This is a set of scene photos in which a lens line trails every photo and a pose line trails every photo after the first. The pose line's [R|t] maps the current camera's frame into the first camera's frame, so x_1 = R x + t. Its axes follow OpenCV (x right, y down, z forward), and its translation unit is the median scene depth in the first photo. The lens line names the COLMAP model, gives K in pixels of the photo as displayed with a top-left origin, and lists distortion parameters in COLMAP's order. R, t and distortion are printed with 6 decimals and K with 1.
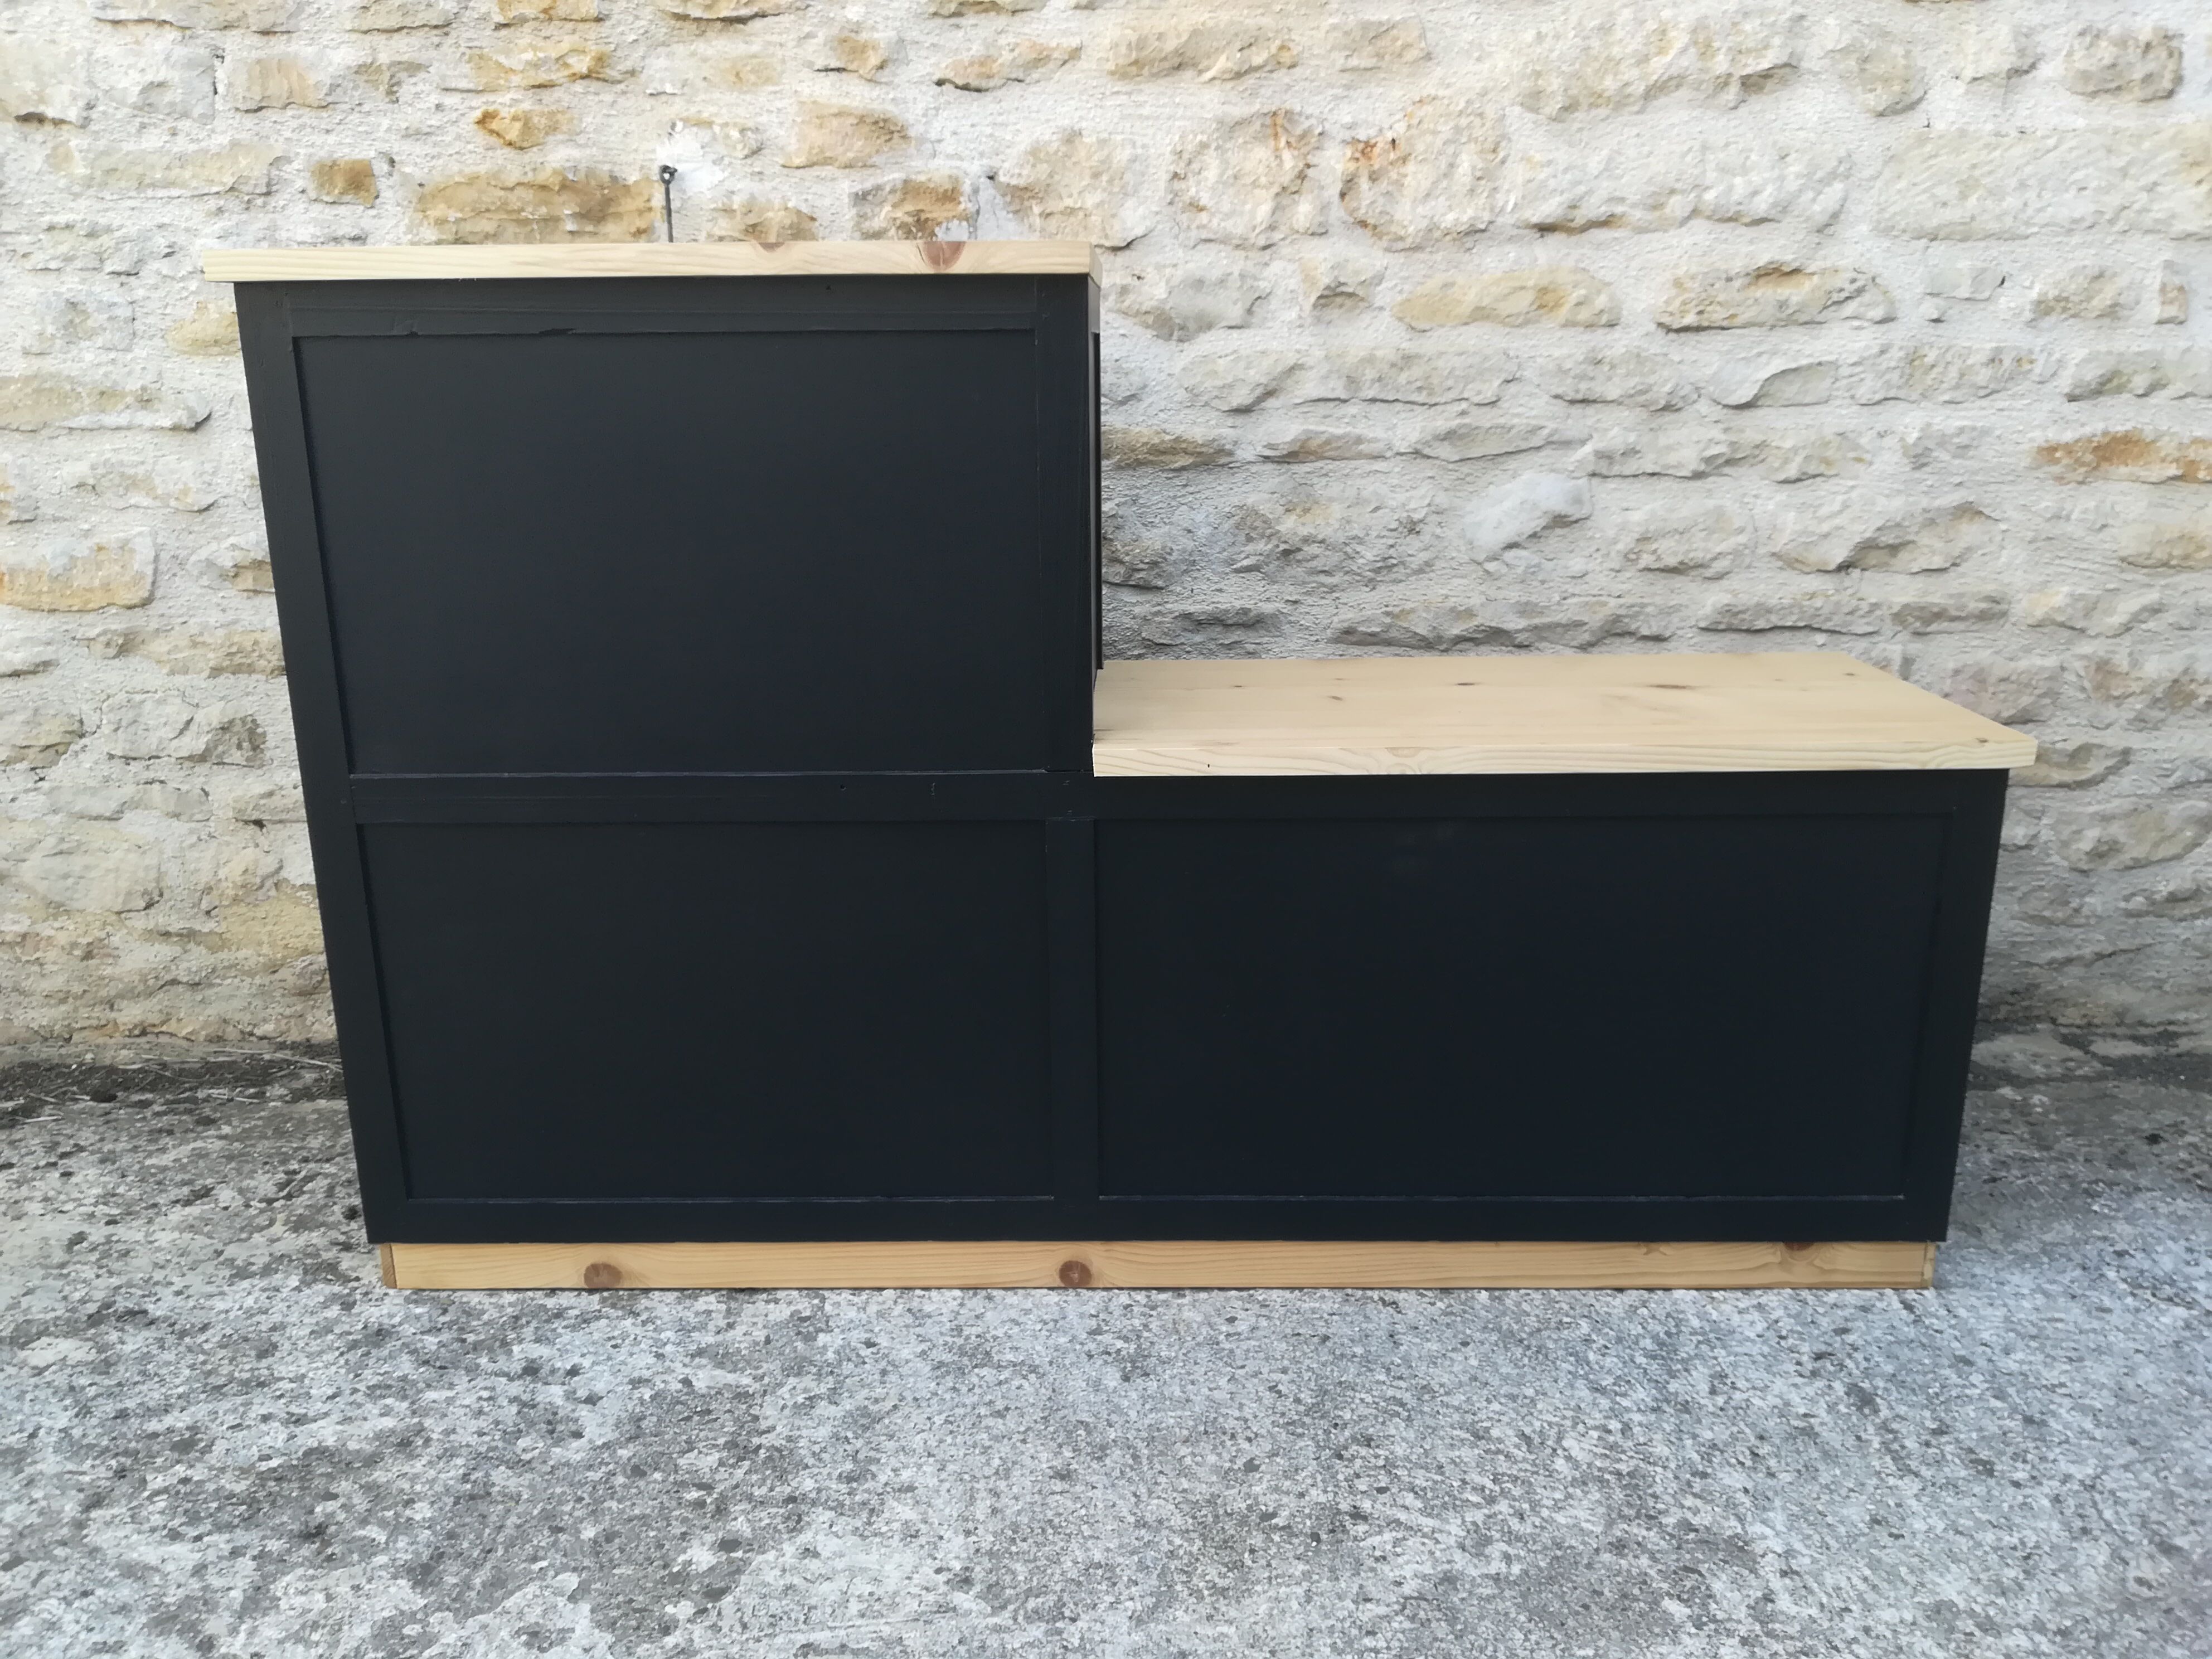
lens RADIAL K [[1729.5, 0, 1110.8], [0, 1729.5, 843.2], [0, 0, 1]] dist [0.051756, -0.076947]
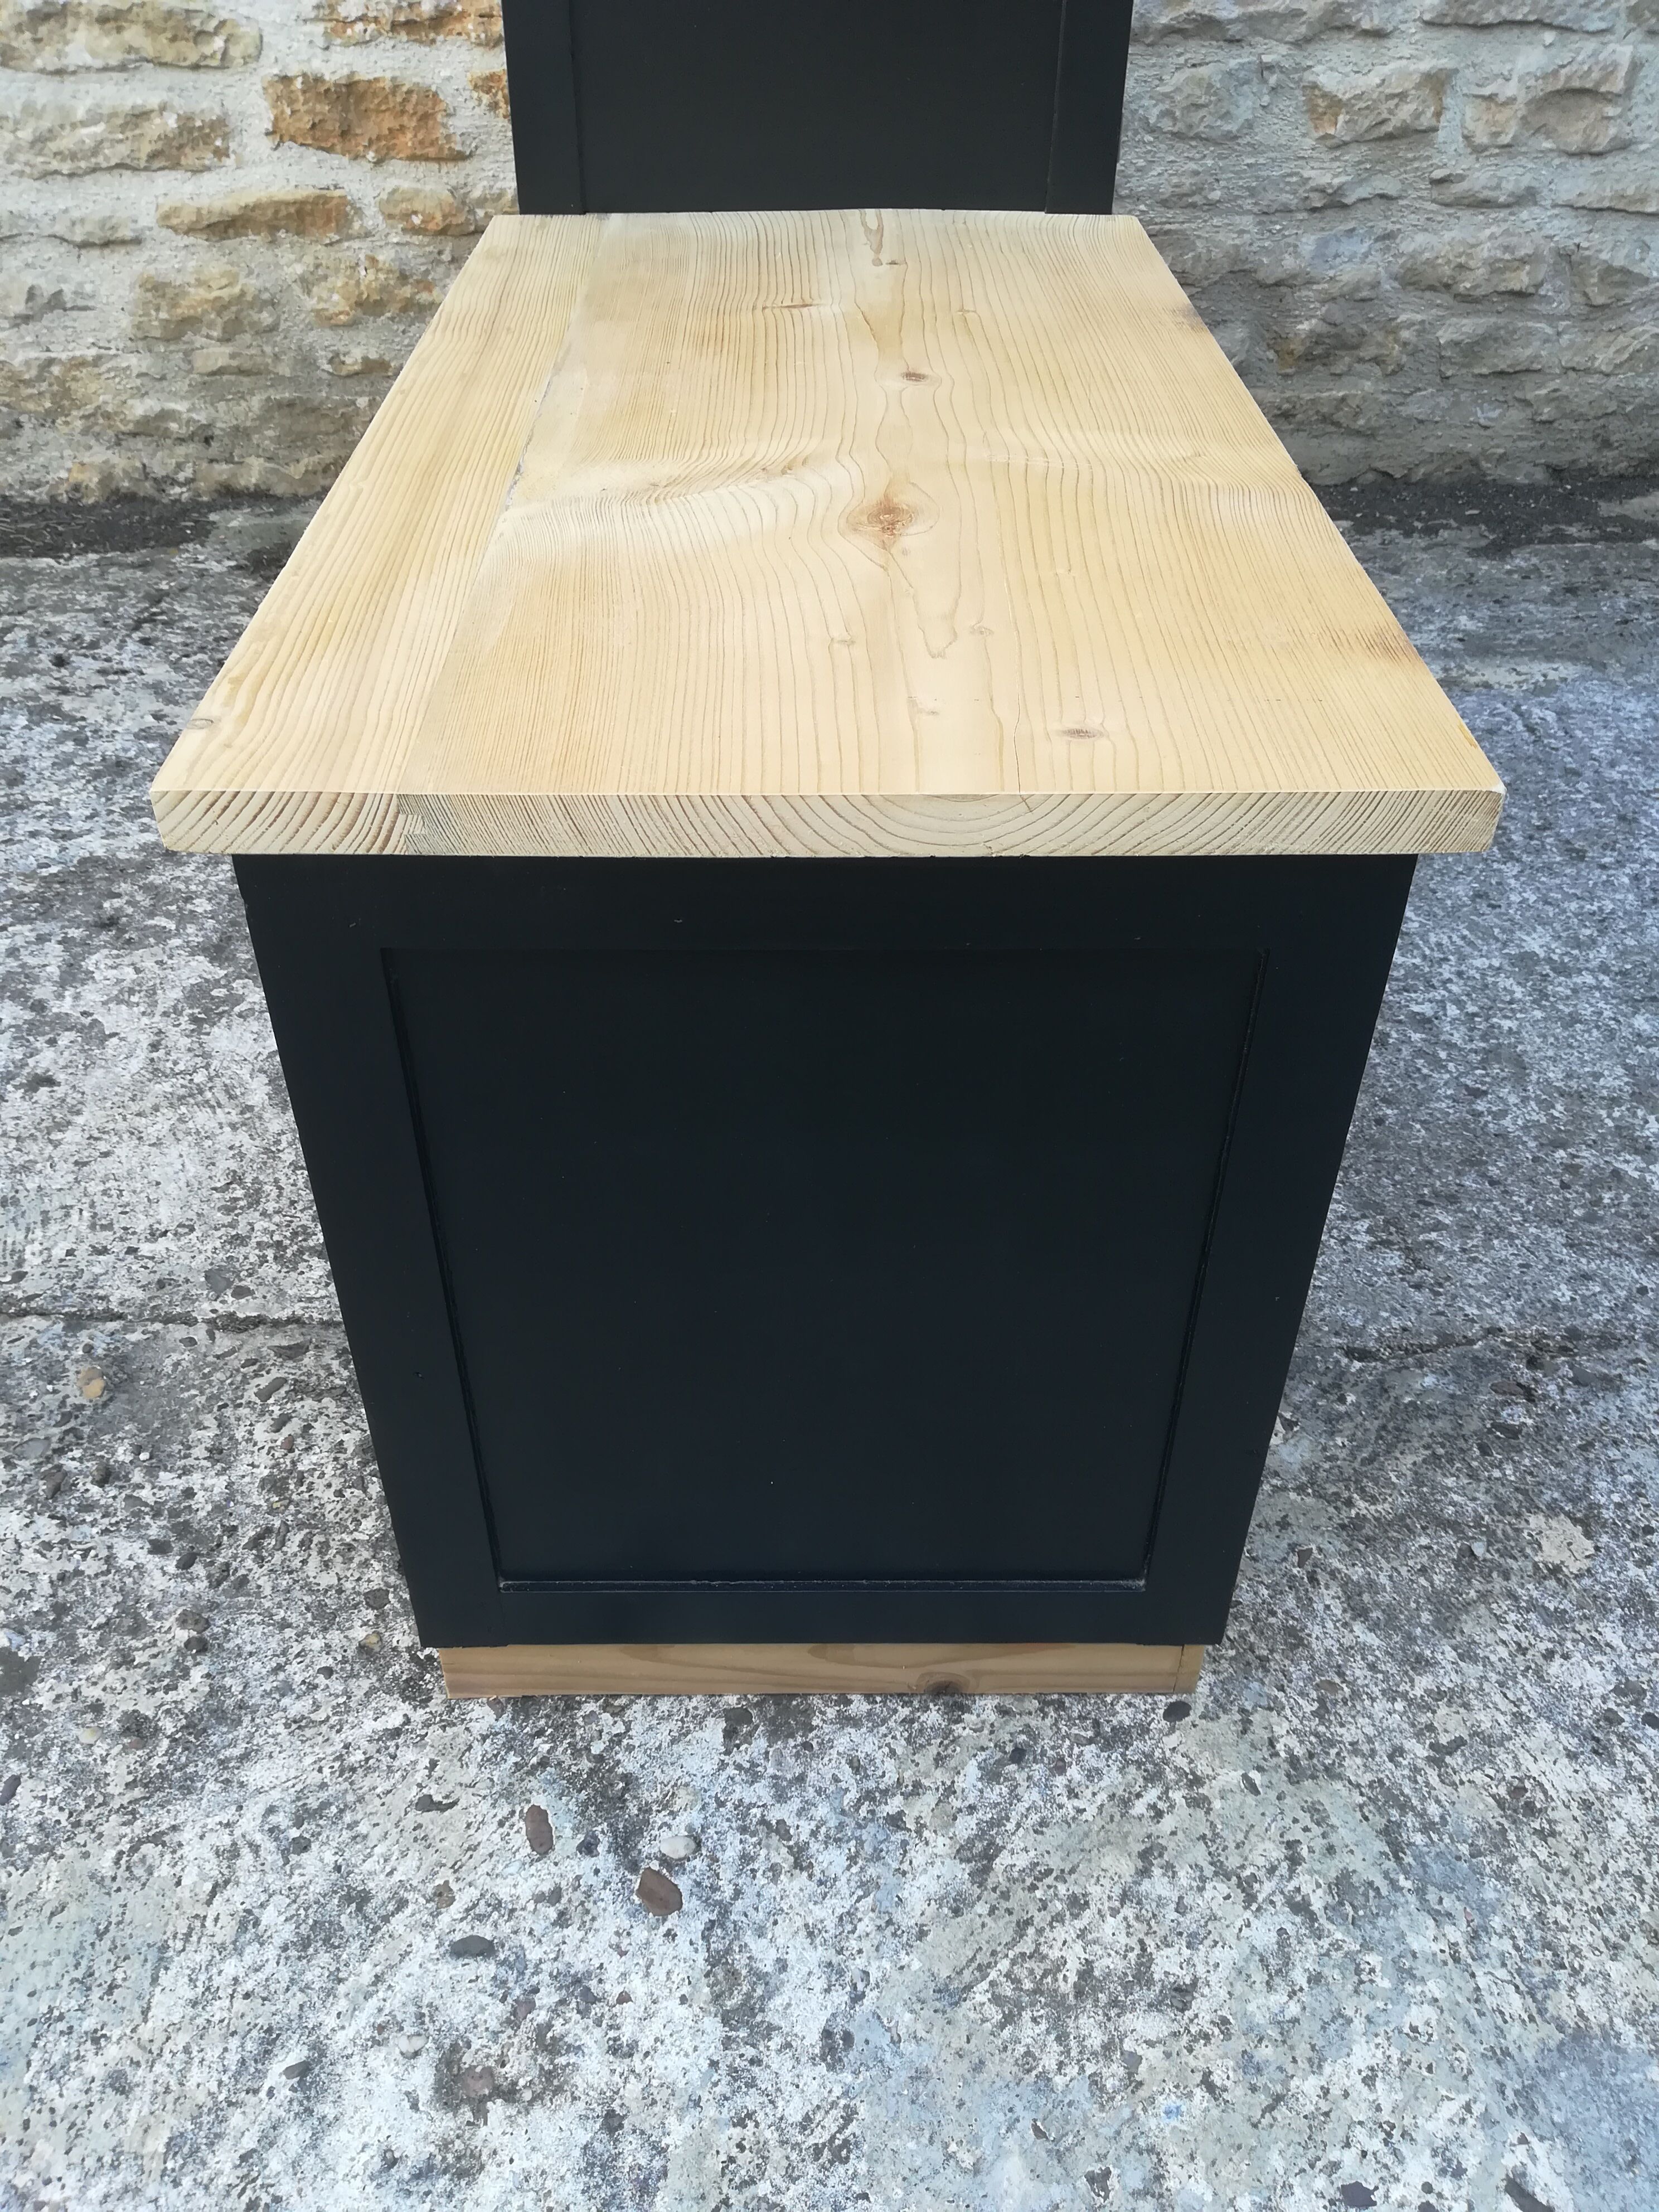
lens RADIAL K [[1729.5, 0, 819.0], [0, 1729.5, 1112.5], [0, 0, 1]] dist [0.051756, -0.076947]
pose [[0.998733, -0.017796, 0.047066, -0.041265], [-0.002677, 0.915246, 0.402887, 0.040579], [-0.050247, -0.402503, 0.914039, -0.068770]]
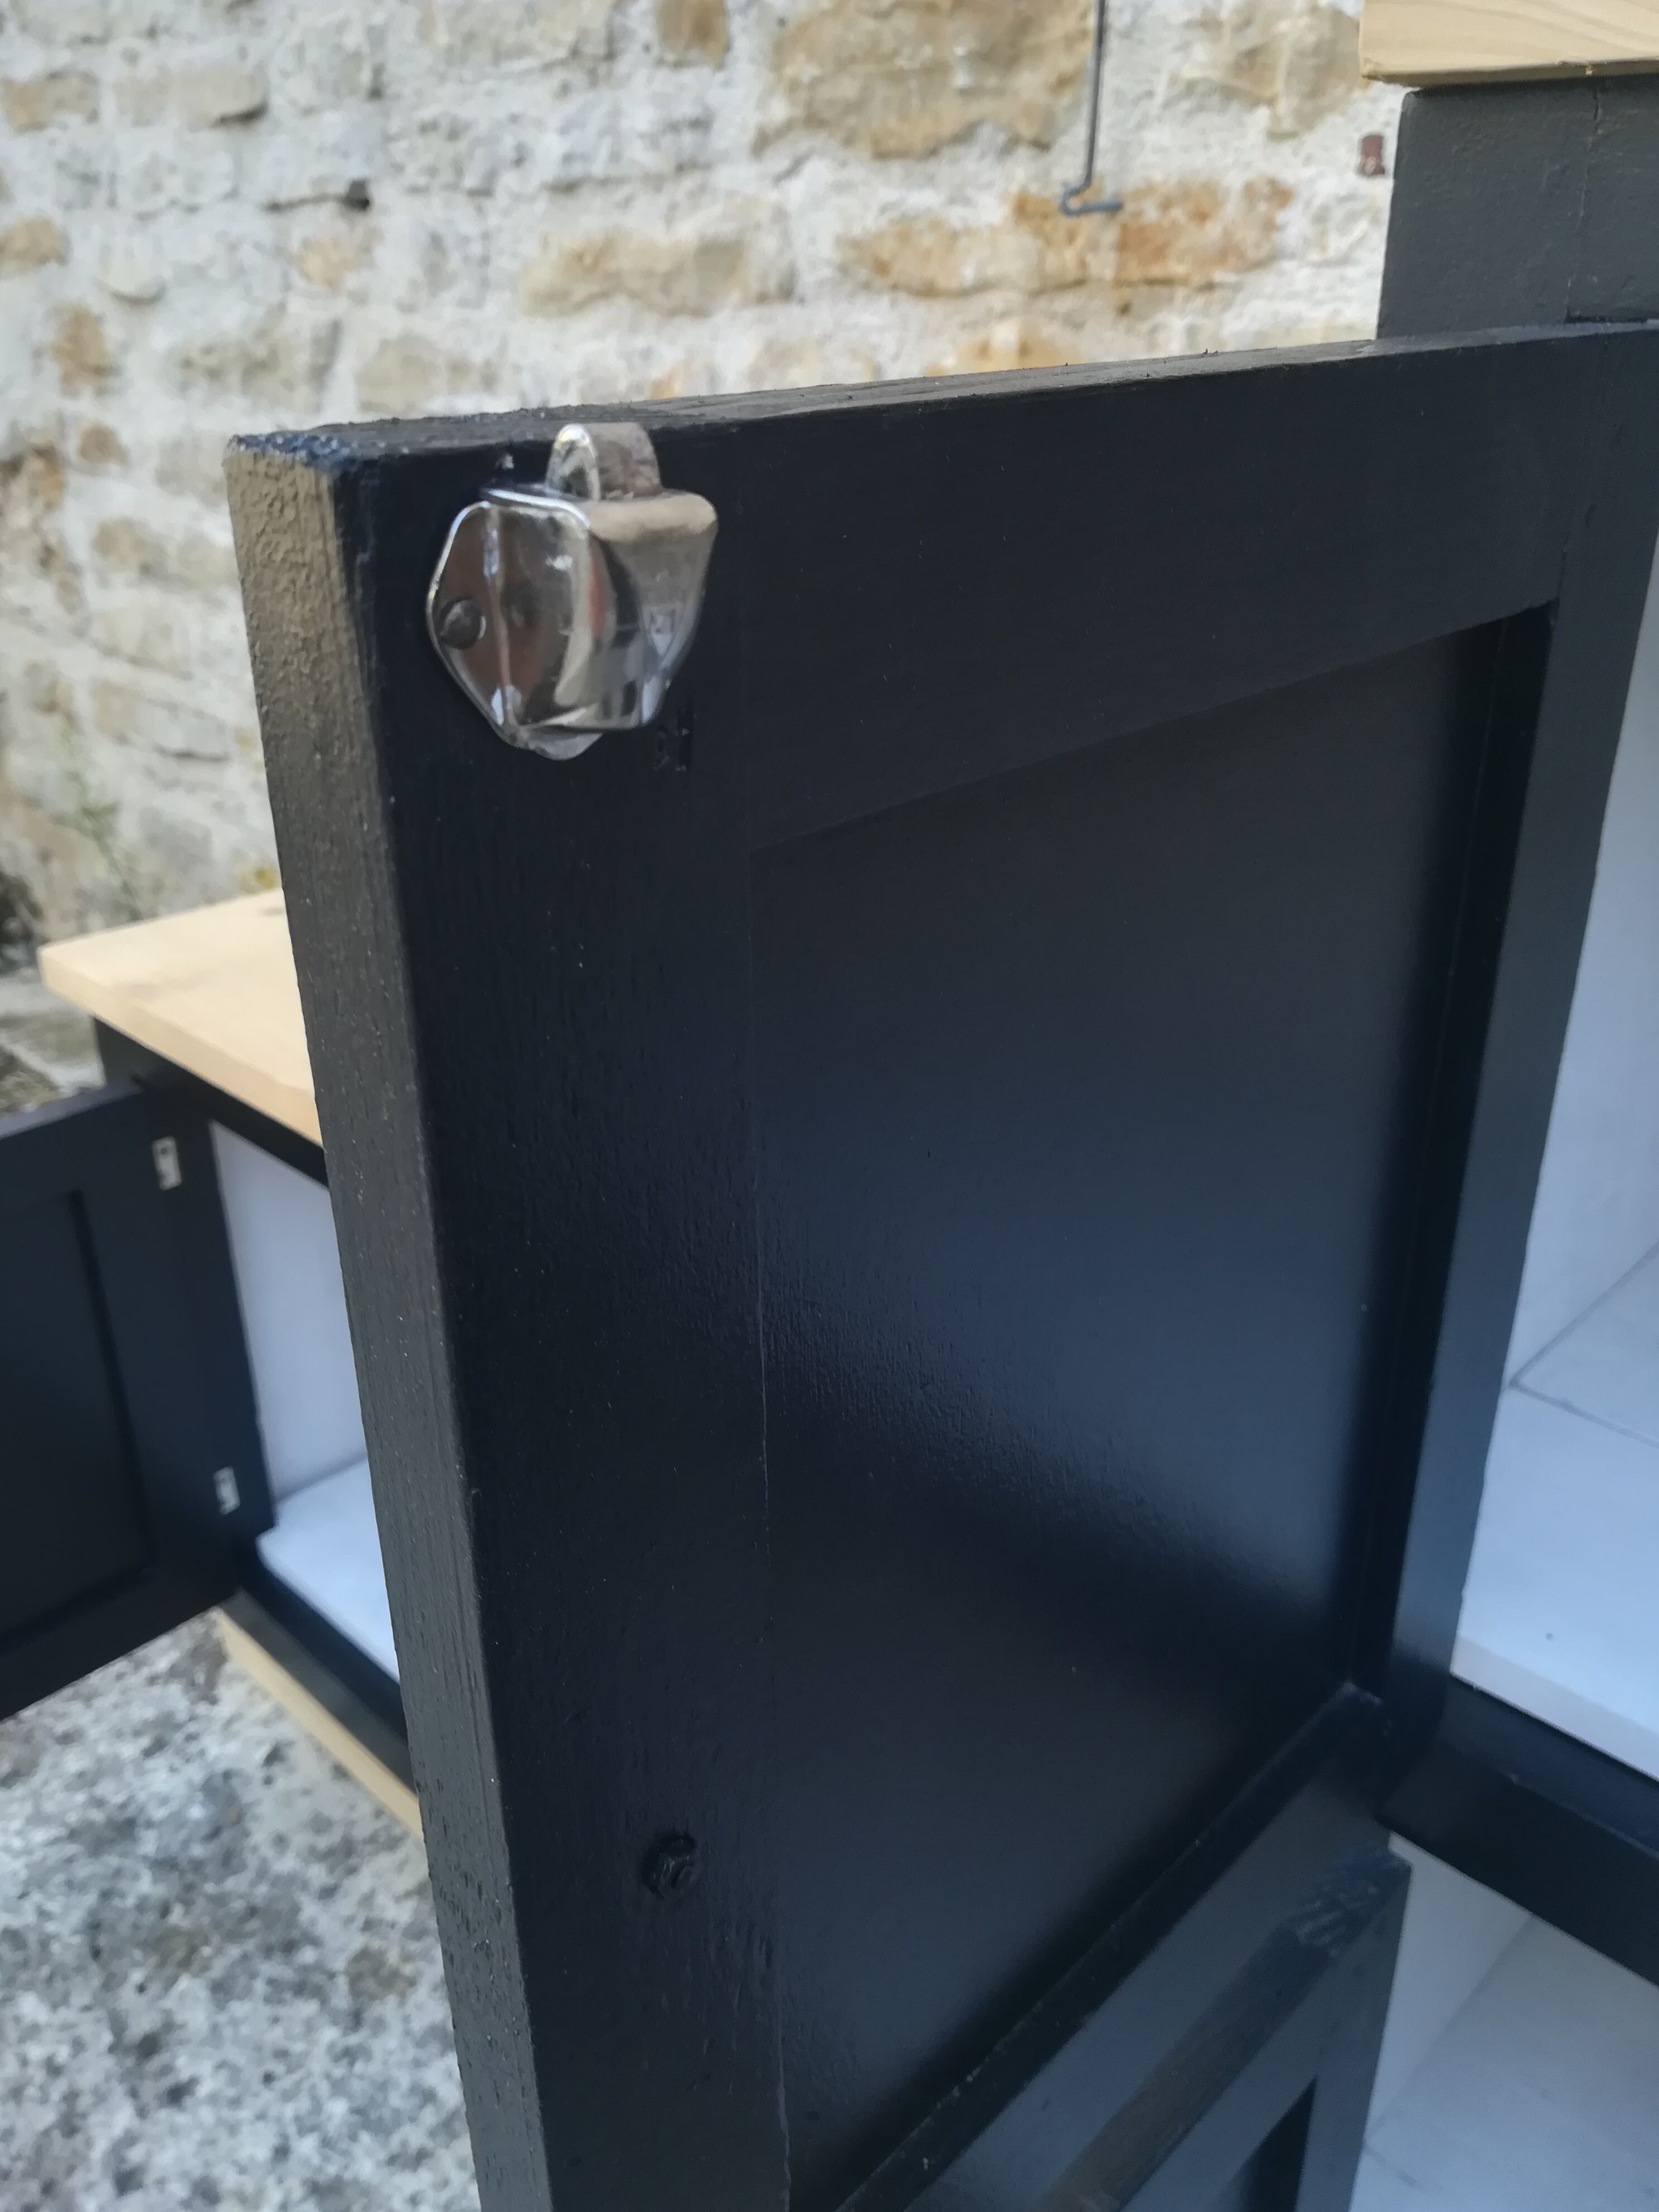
lens RADIAL K [[1779.1, 0, 814.5], [0, 1779.1, 1108.2], [0, 0, 1]] dist [0.014598, -0.050628]
pose [[0.703334, 0.304549, -0.642318, 0.123357], [-0.197187, 0.951704, 0.235323, -0.185667], [0.682963, -0.038854, 0.729419, 0.603059]]
